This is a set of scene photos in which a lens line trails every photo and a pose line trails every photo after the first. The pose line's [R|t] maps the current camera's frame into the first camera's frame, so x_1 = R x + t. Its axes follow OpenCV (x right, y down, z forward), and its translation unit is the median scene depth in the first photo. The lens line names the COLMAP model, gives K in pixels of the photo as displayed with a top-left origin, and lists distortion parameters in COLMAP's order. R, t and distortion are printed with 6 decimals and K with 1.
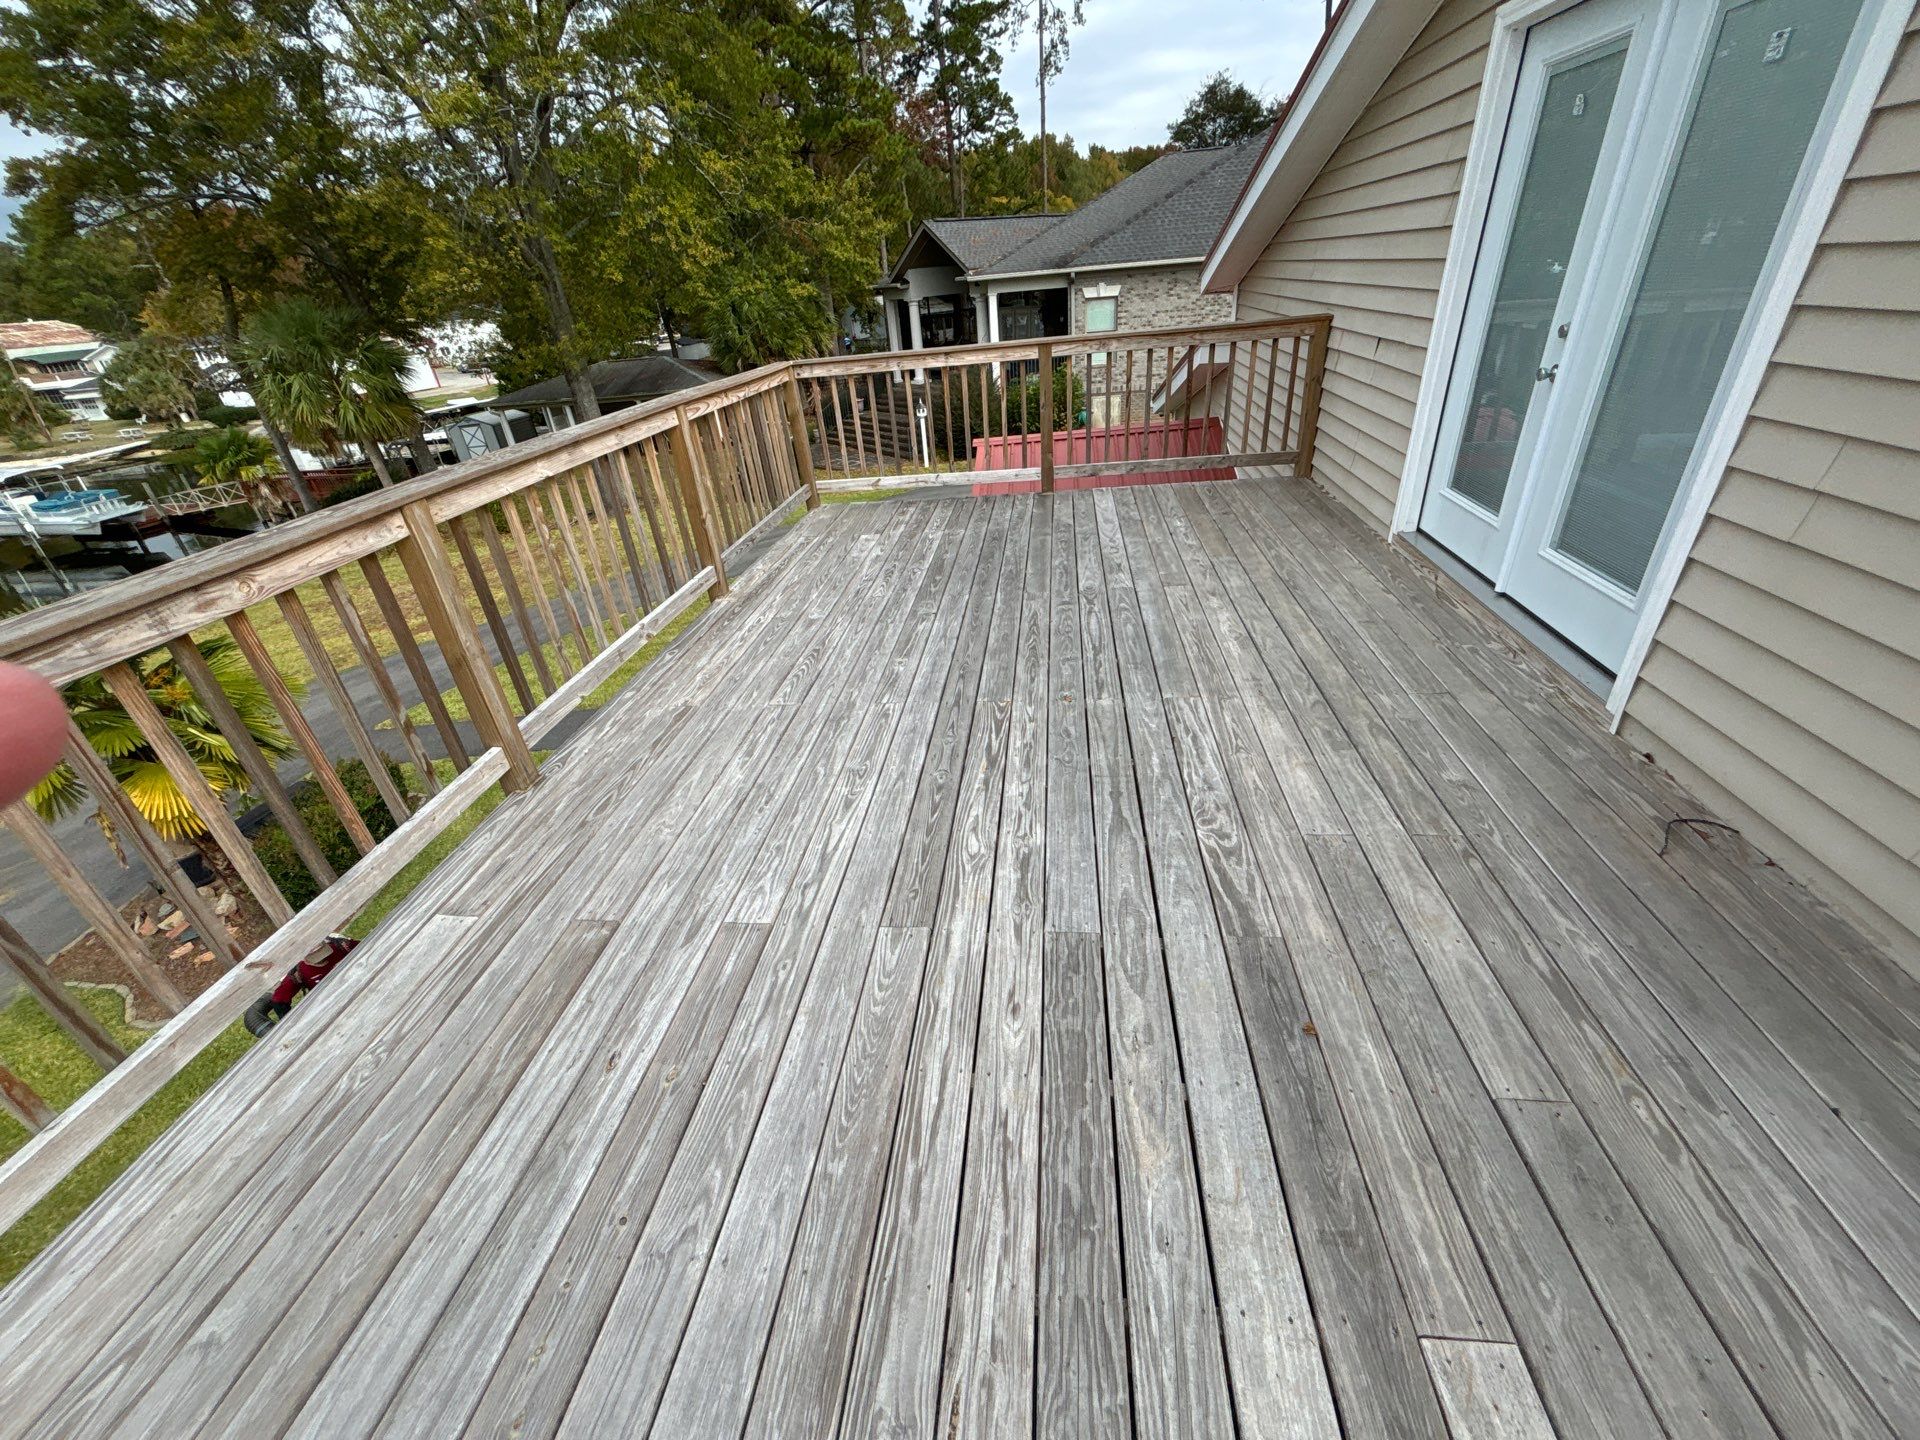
lens RADIAL K [[755.5, 0, 960.0], [0, 755.5, 720.0], [0, 0, 1]] dist [-0.002003, -0.000295]
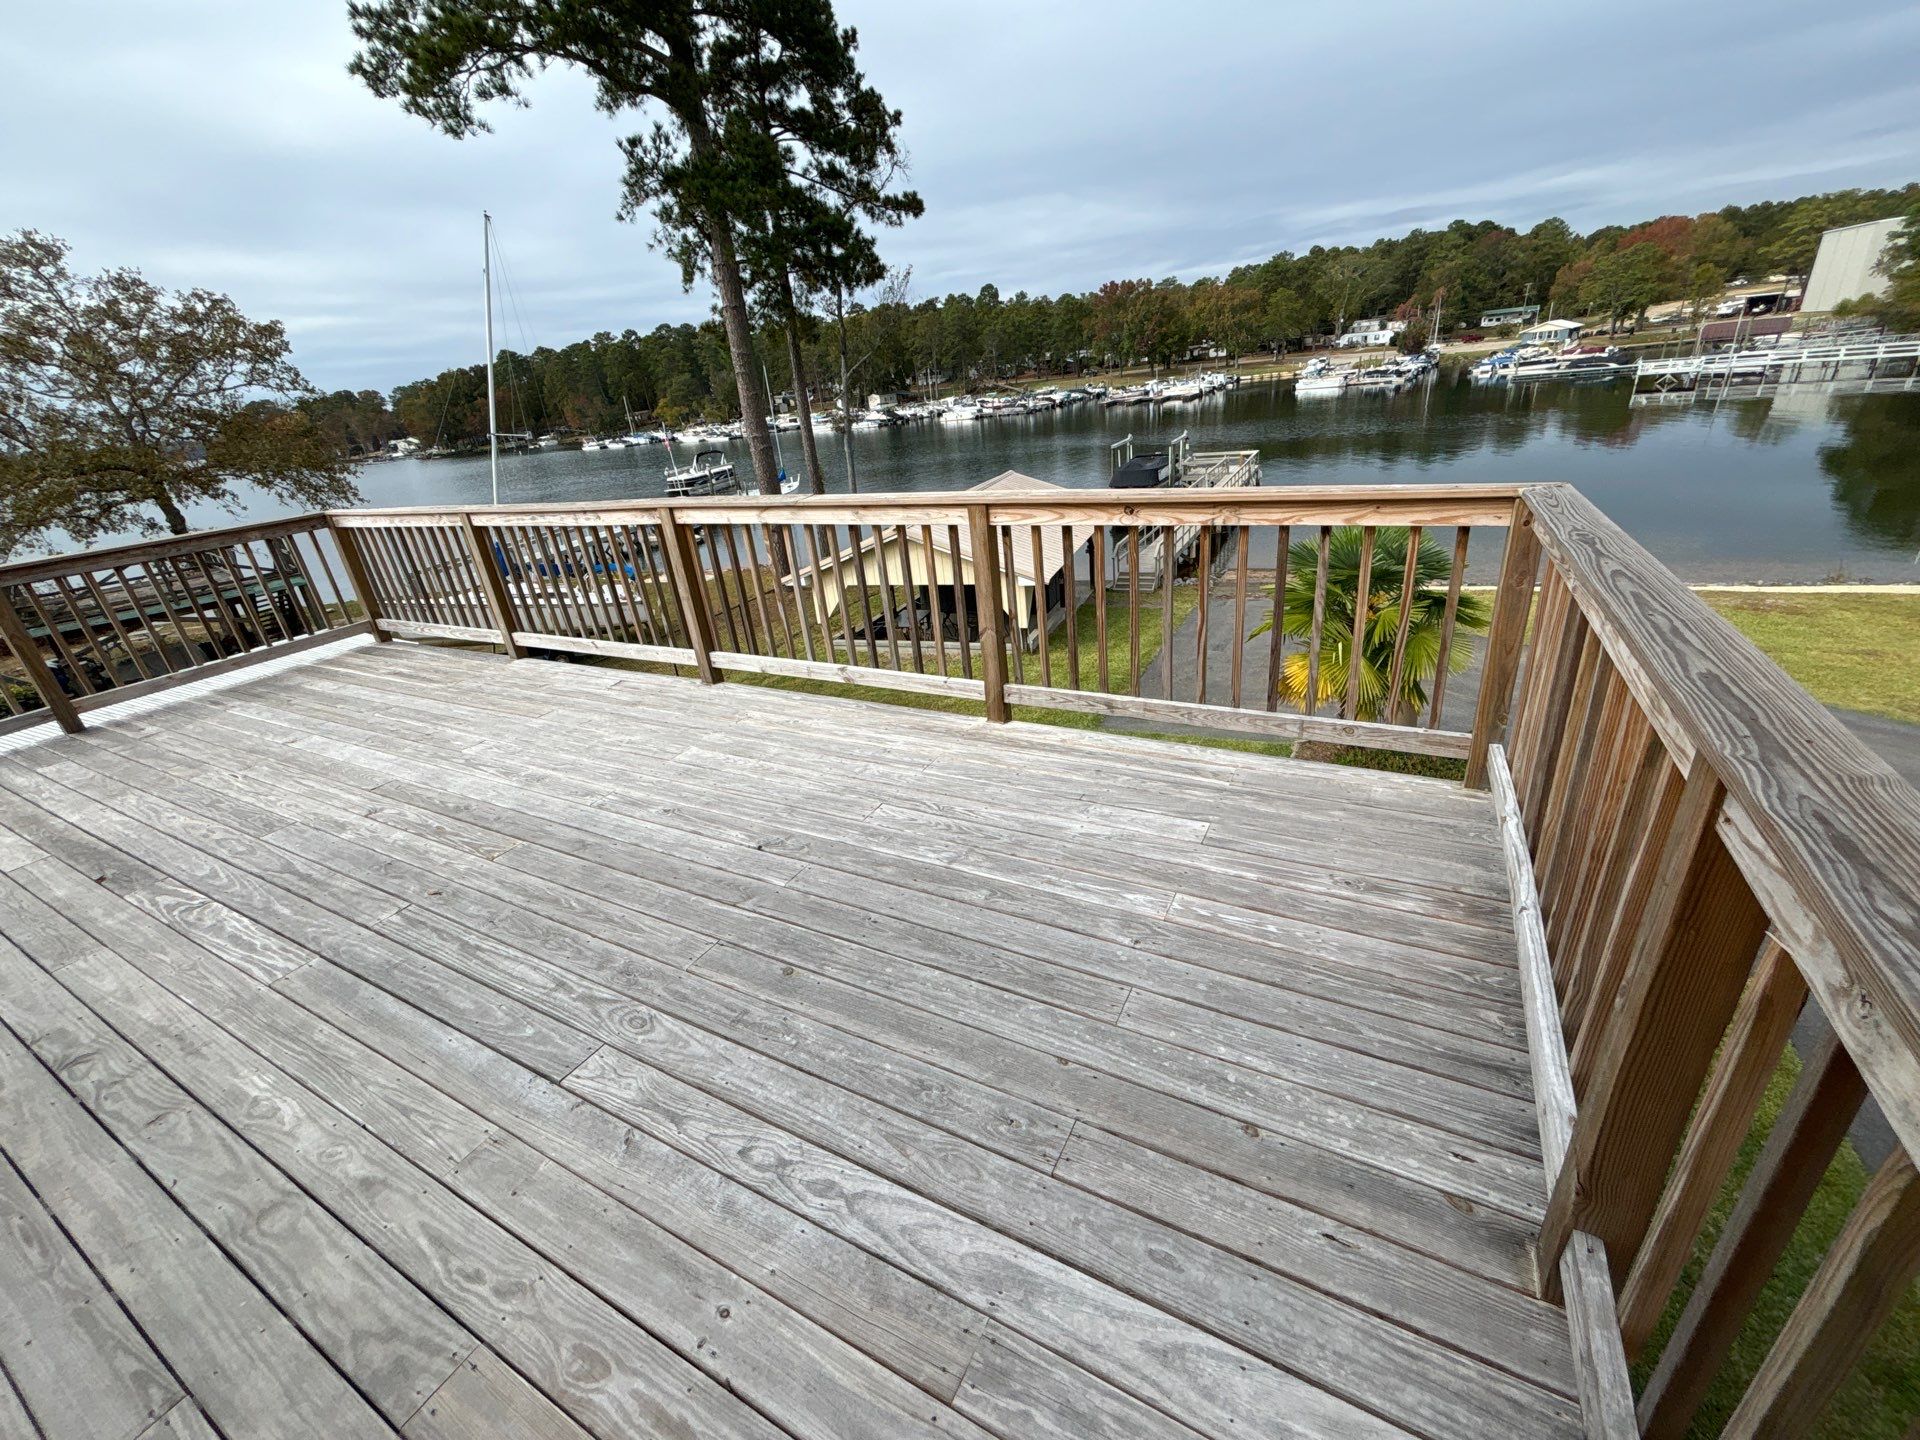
lens RADIAL K [[755.5, 0, 960.0], [0, 755.5, 720.0], [0, 0, 1]] dist [-0.002003, -0.000295]
pose [[-0.355564, 0.486034, -0.798339, 0.324808], [-0.361321, 0.716270, 0.596995, -0.569710], [0.861987, 0.500727, -0.079065, 0.901291]]
